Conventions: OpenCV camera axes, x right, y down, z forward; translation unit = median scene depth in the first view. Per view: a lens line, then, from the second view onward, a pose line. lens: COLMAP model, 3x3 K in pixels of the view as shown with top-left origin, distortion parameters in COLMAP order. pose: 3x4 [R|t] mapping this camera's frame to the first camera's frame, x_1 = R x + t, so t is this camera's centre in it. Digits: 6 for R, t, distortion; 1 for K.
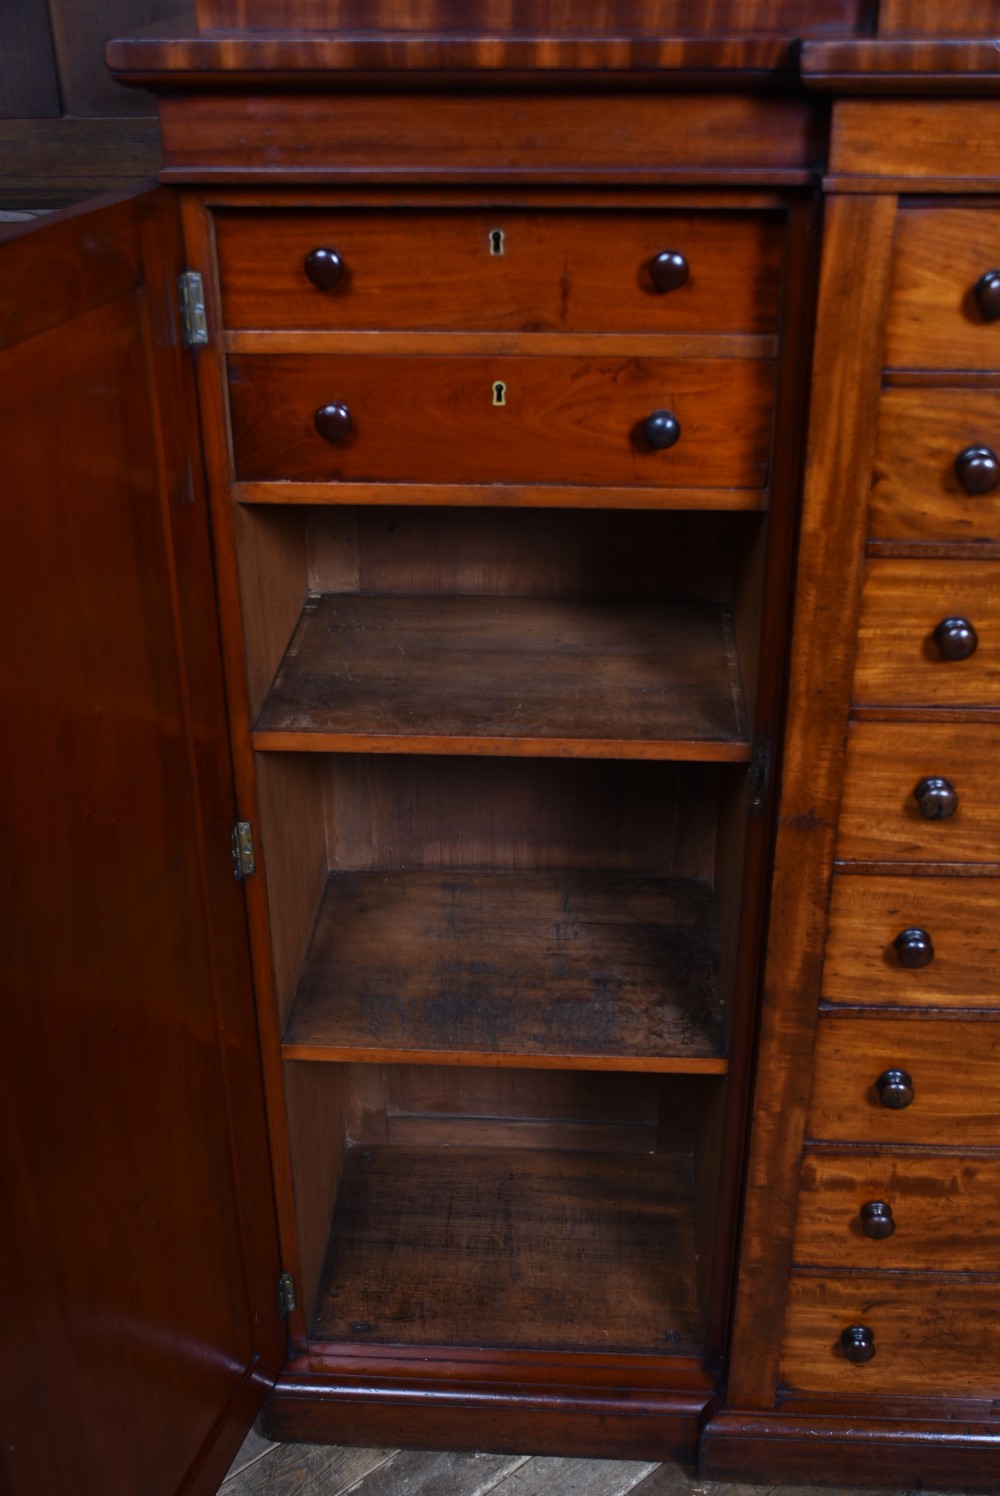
lens RADIAL K [[1611.9, 0, 455.0], [0, 1611.9, 752.6], [0, 0, 1]] dist [-0.012246, -0.001014]
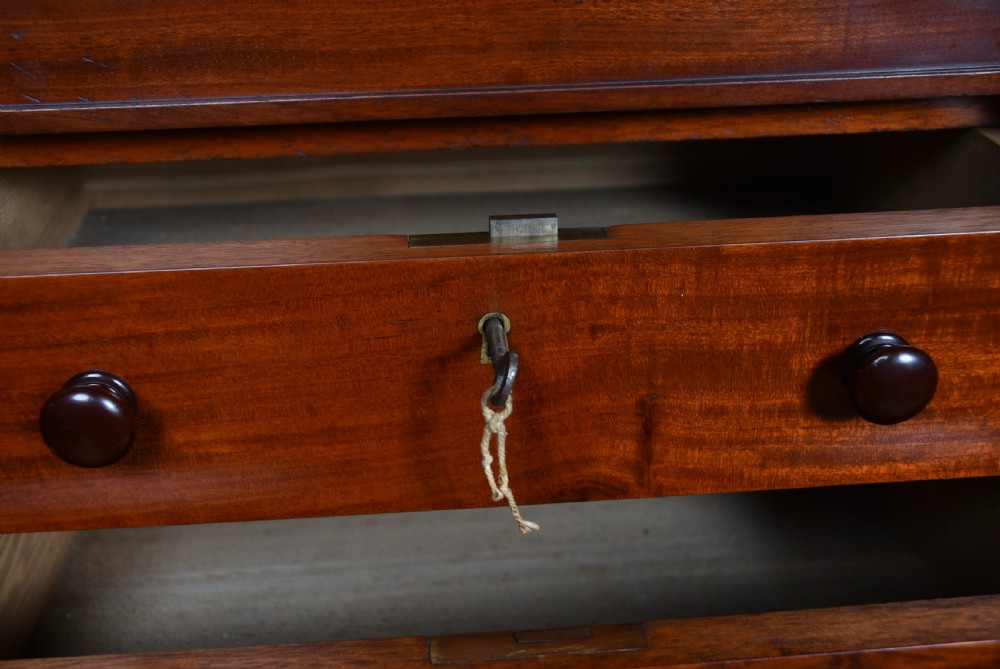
lens RADIAL K [[1077.5, 0, 500.0], [0, 1077.5, 334.5], [0, 0, 1]] dist [-0.012246, -0.001014]
pose [[0.998692, -0.033247, 0.038834, 0.015130], [0.029925, 0.996084, 0.083193, -0.316279], [-0.041448, -0.081922, 0.995777, 0.658259]]
